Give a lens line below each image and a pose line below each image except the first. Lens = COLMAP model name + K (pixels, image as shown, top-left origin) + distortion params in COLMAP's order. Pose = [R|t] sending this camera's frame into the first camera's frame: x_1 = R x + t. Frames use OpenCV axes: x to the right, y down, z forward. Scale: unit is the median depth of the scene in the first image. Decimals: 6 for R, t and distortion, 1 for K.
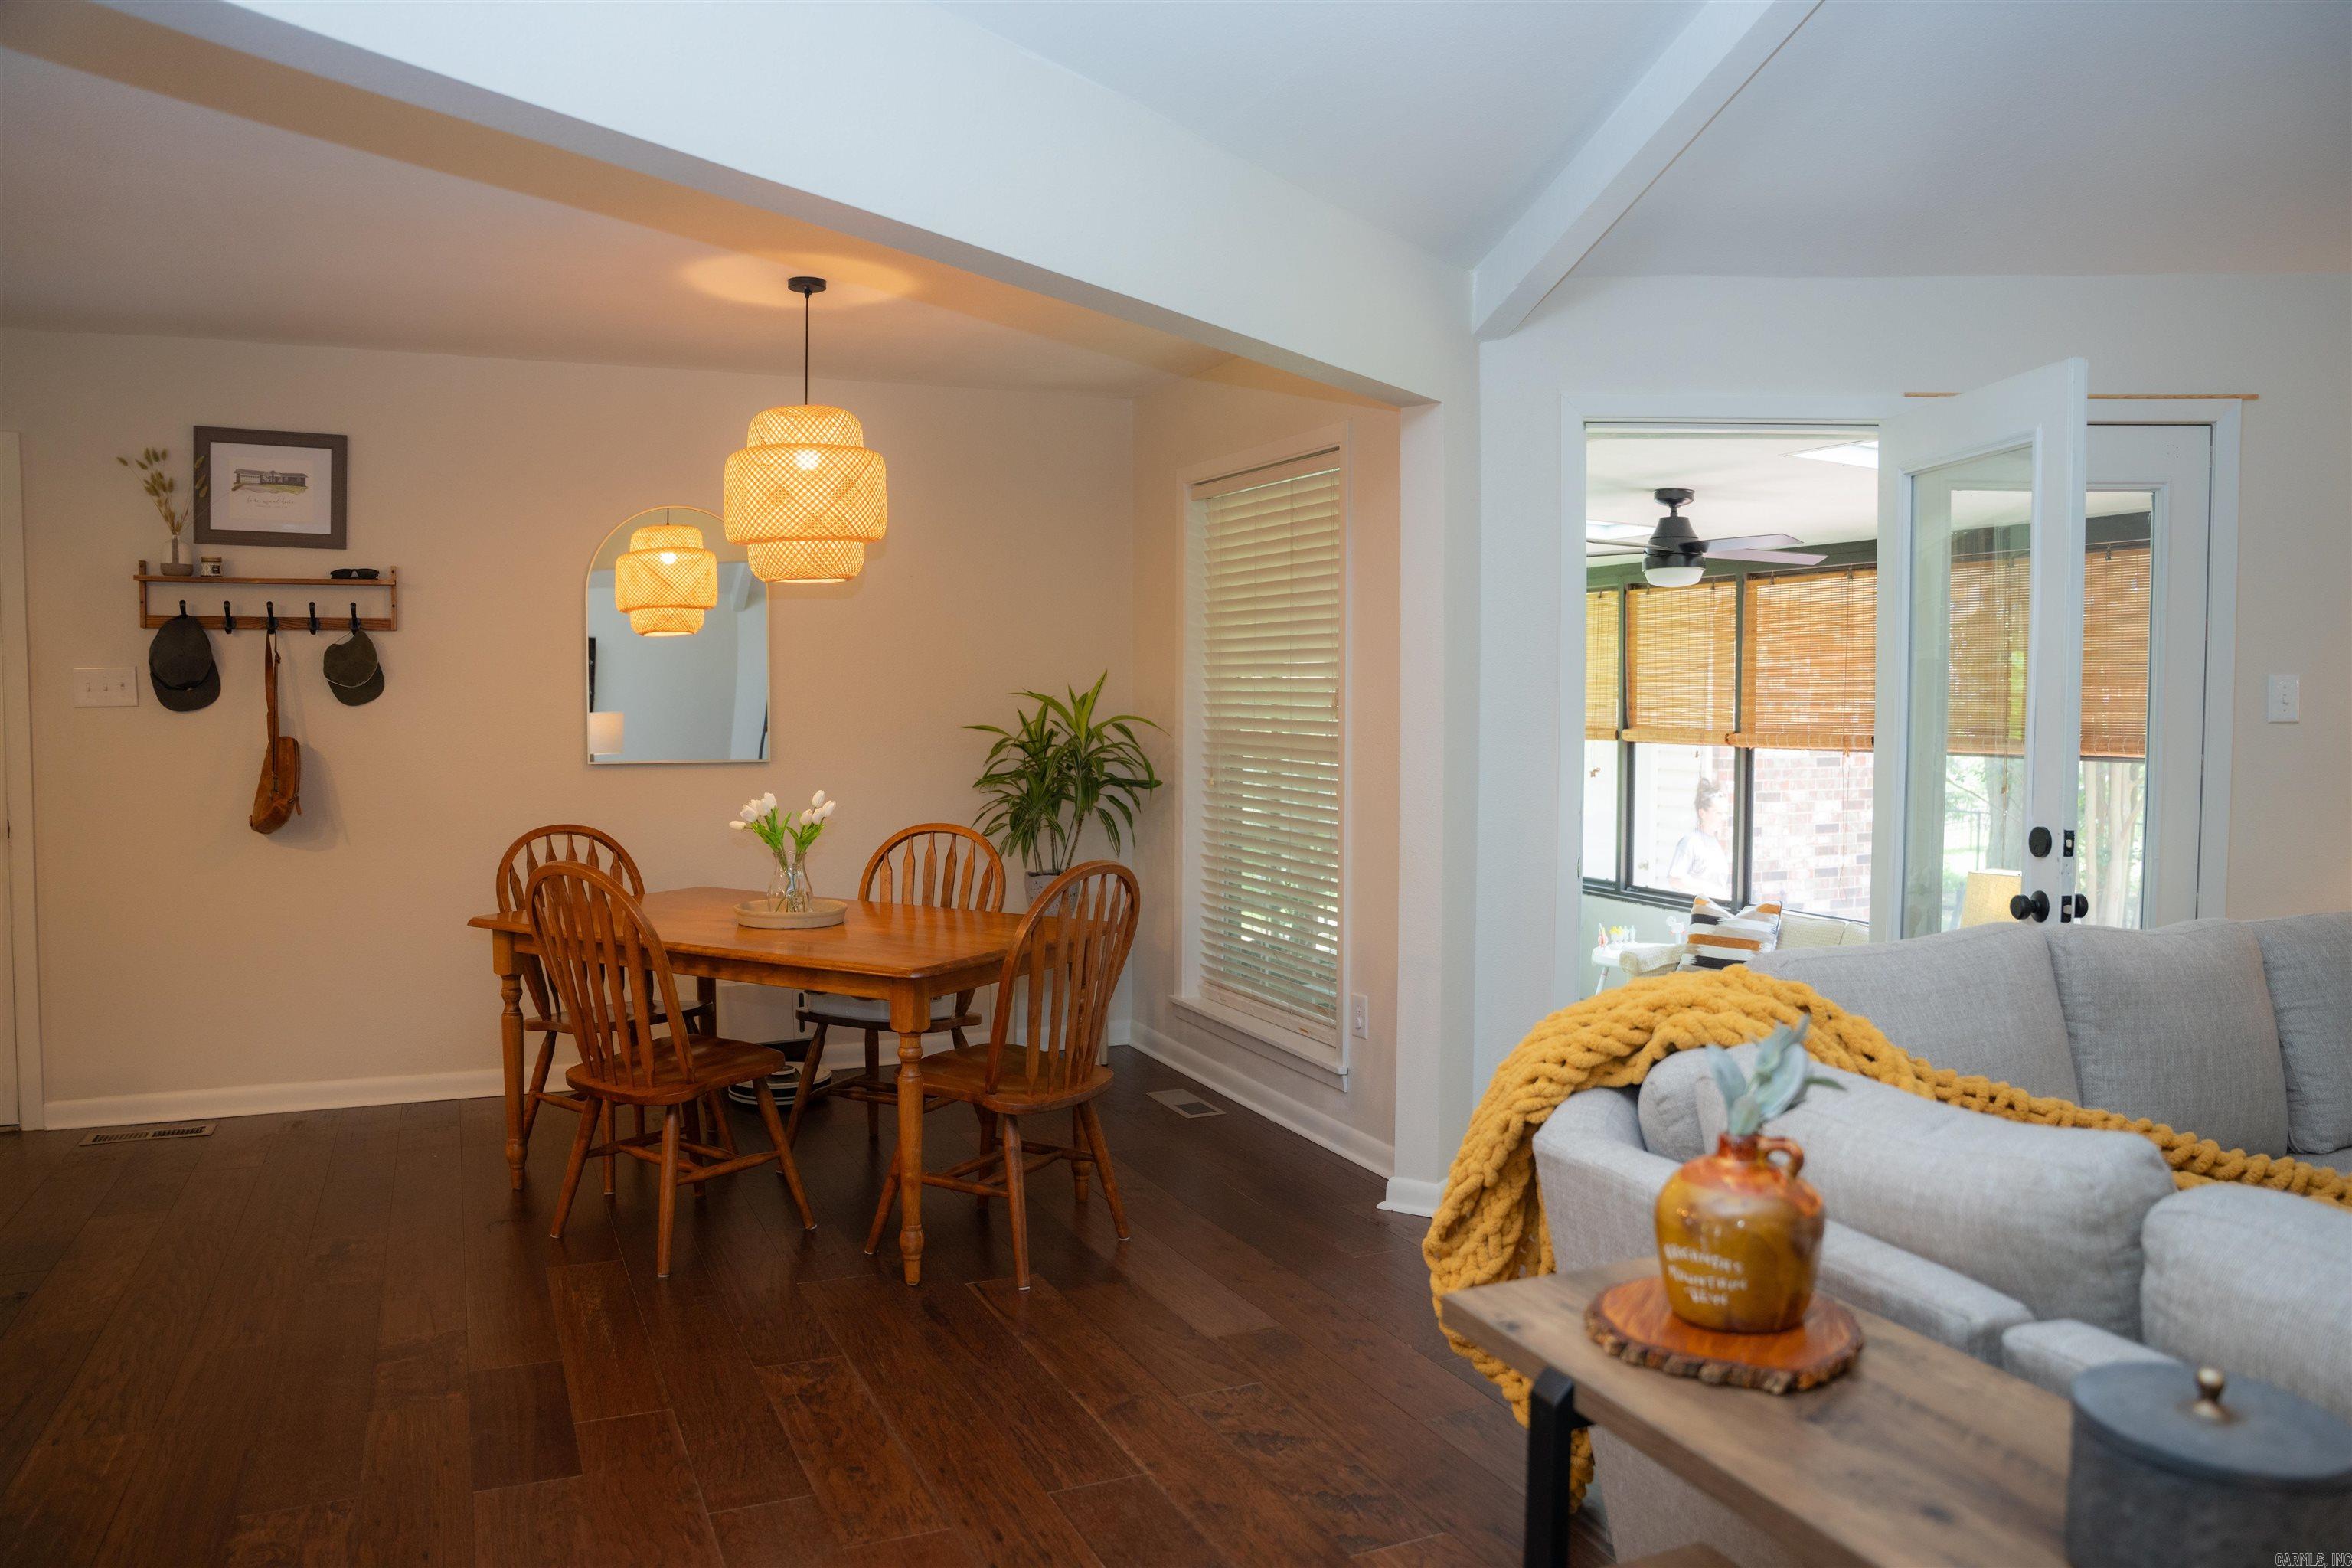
lens RADIAL K [[1659.1, 0, 1192.7], [0, 1659.1, 784.1], [0, 0, 1]] dist [-0.111058, 0.072851]
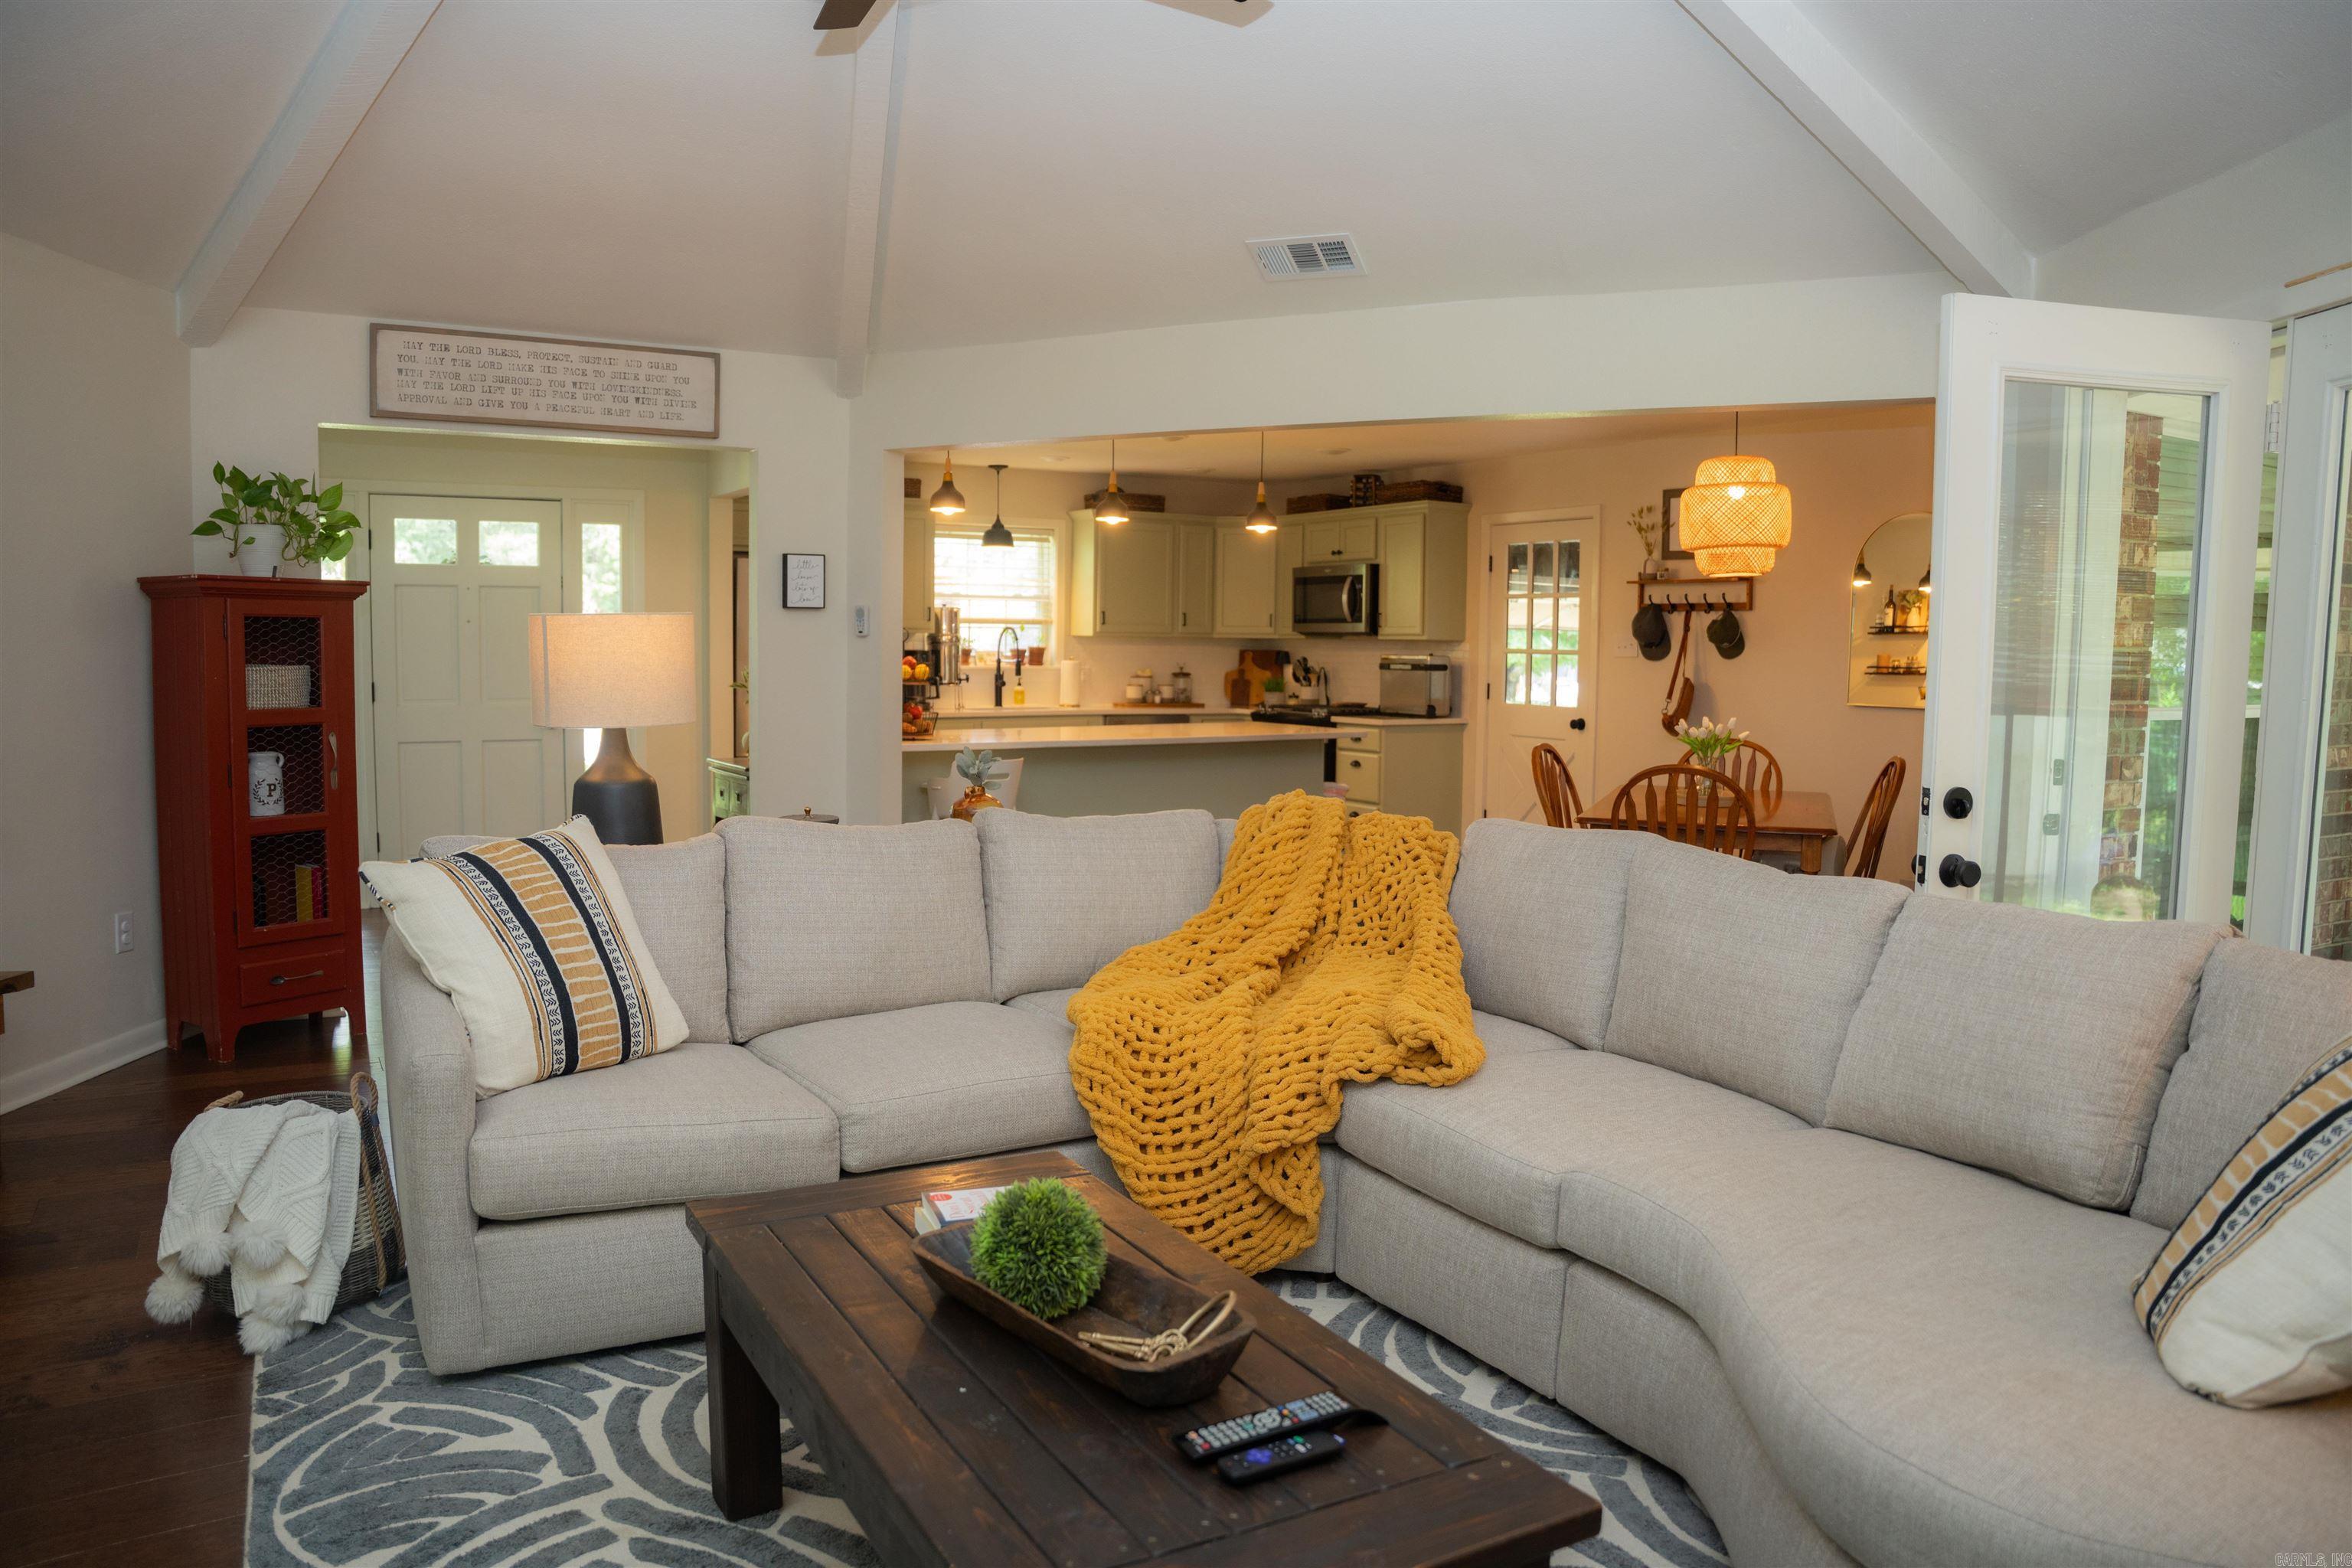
lens RADIAL K [[1649.6, 0, 1167.0], [0, 1649.6, 751.4], [0, 0, 1]] dist [-0.162231, 0.111882]
pose [[0.149109, 0.063705, -0.986766, 0.956831], [-0.057615, 0.996787, 0.055645, -0.015352], [0.987141, 0.048556, 0.152301, 0.238281]]
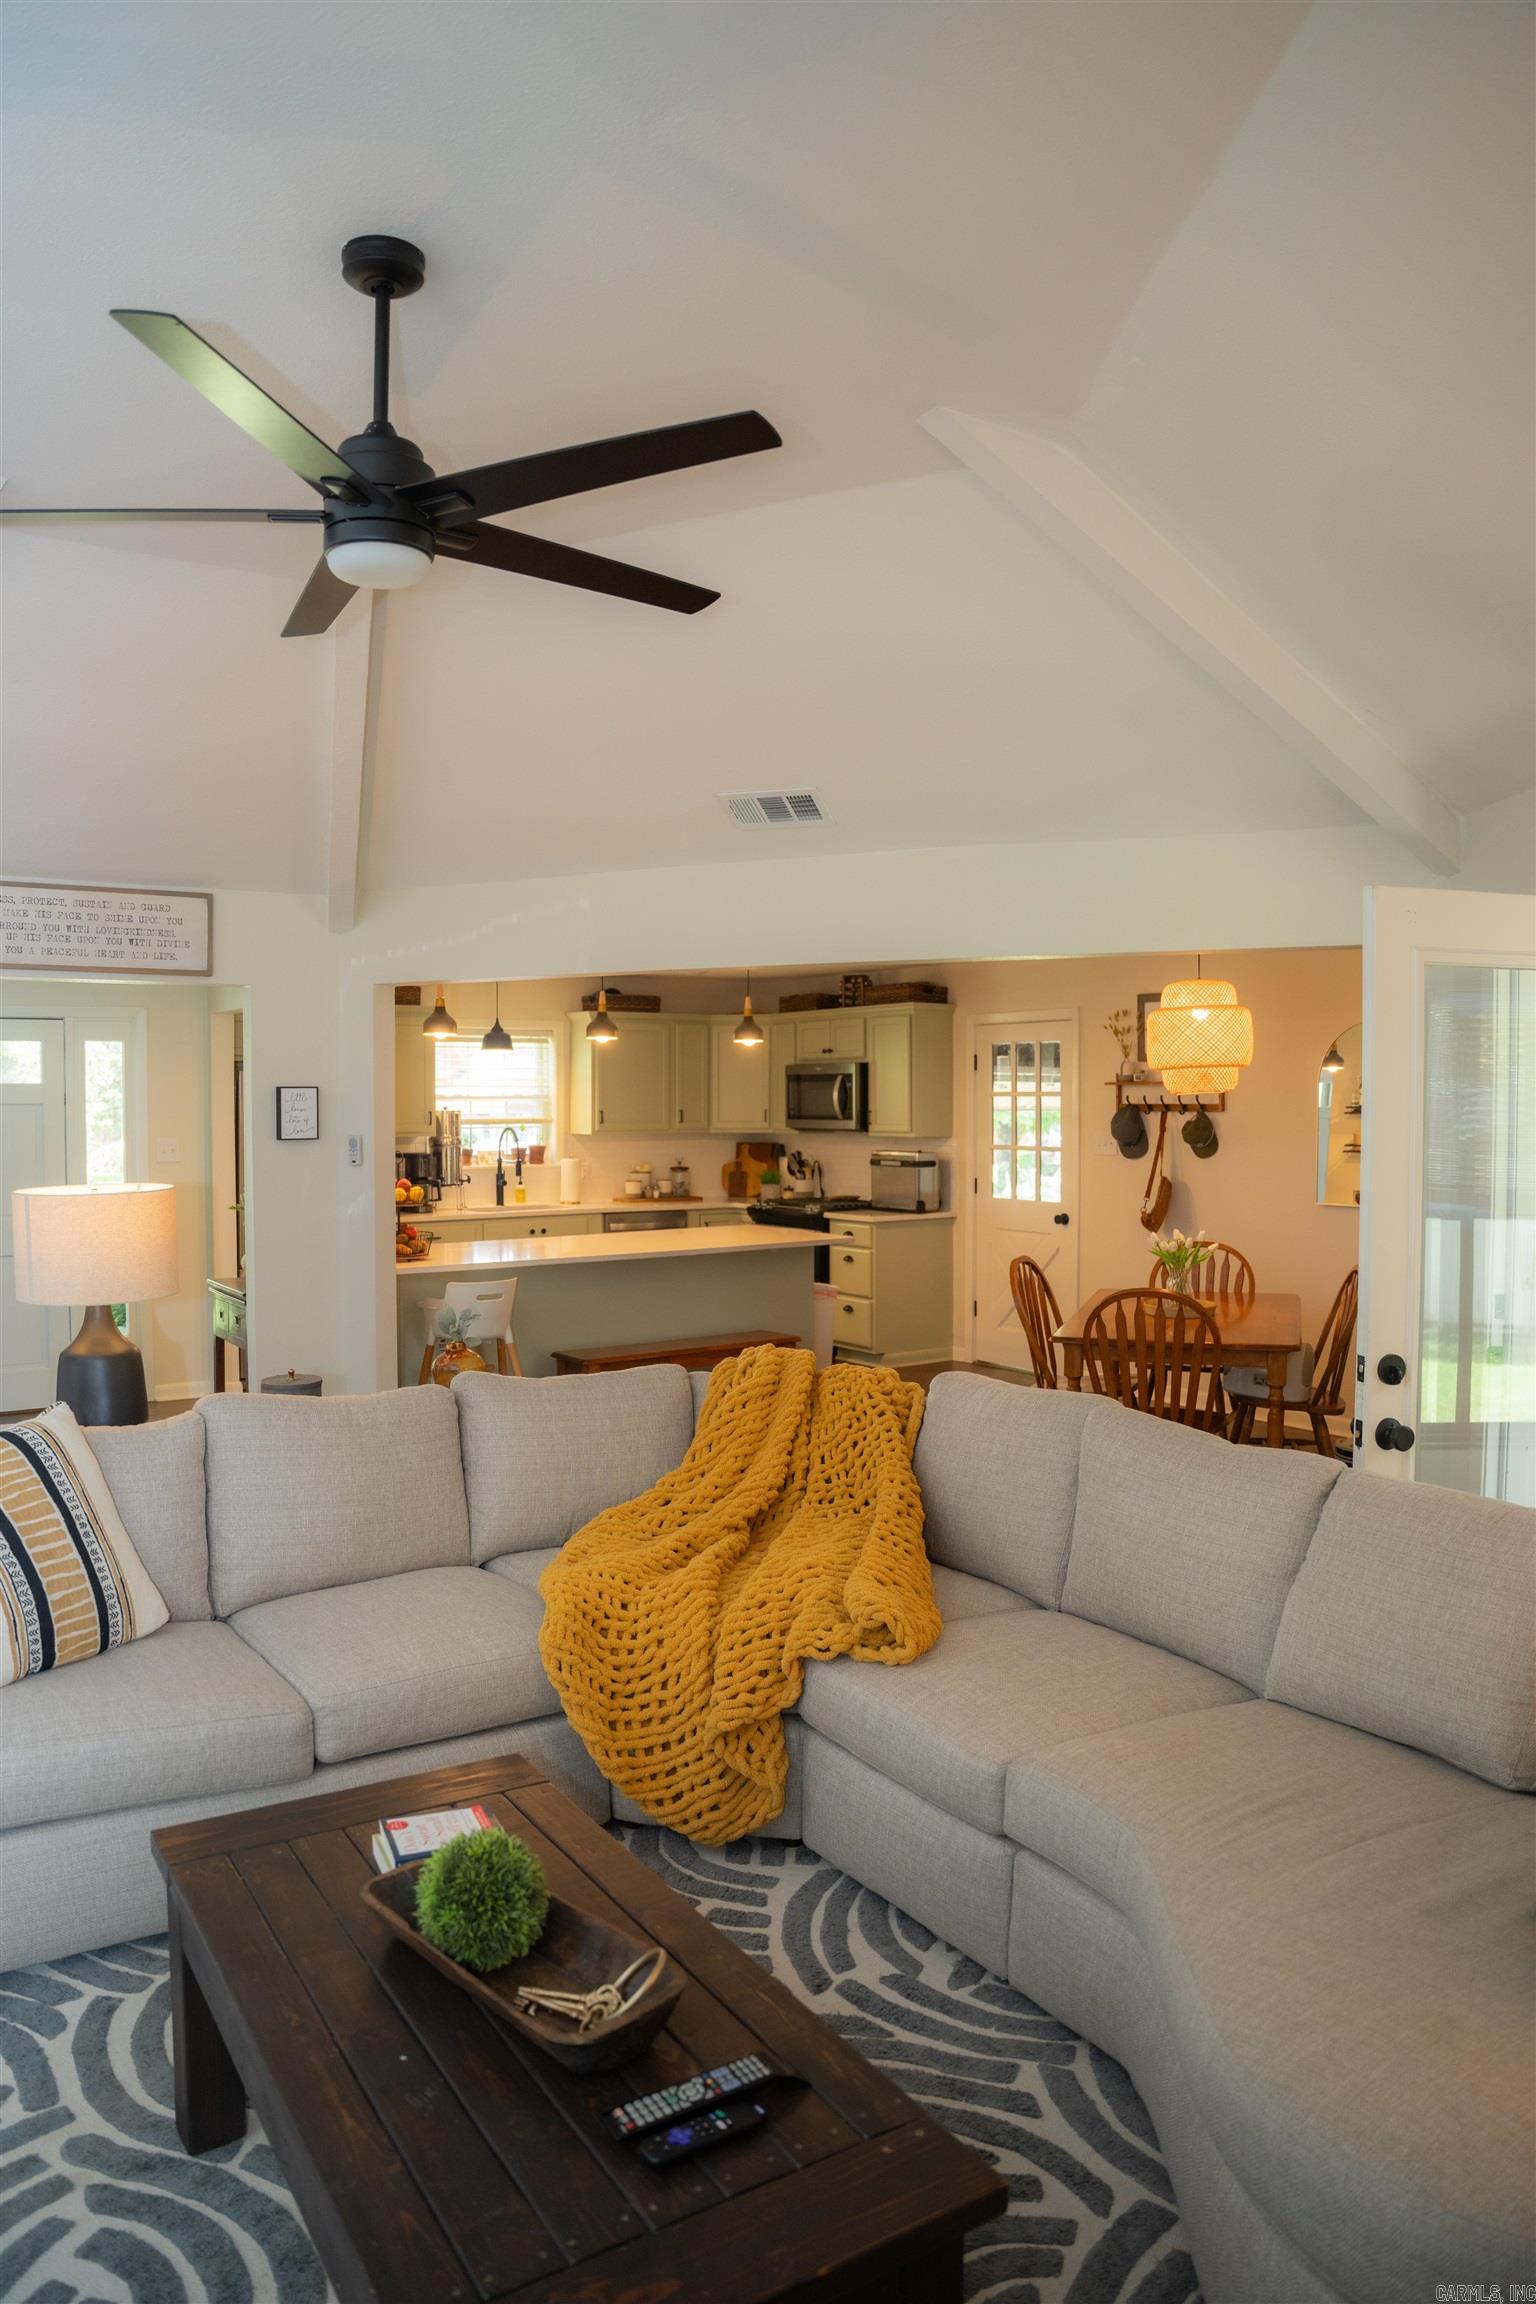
lens RADIAL K [[1615.9, 0, 752.6], [0, 1615.9, 1114.2], [0, 0, 1]] dist [-0.162231, 0.111882]
pose [[0.192300, 0.007792, -0.981305, 0.967715], [-0.042436, 0.999099, -0.000382, -0.073682], [0.980418, 0.041717, 0.192458, 0.257185]]
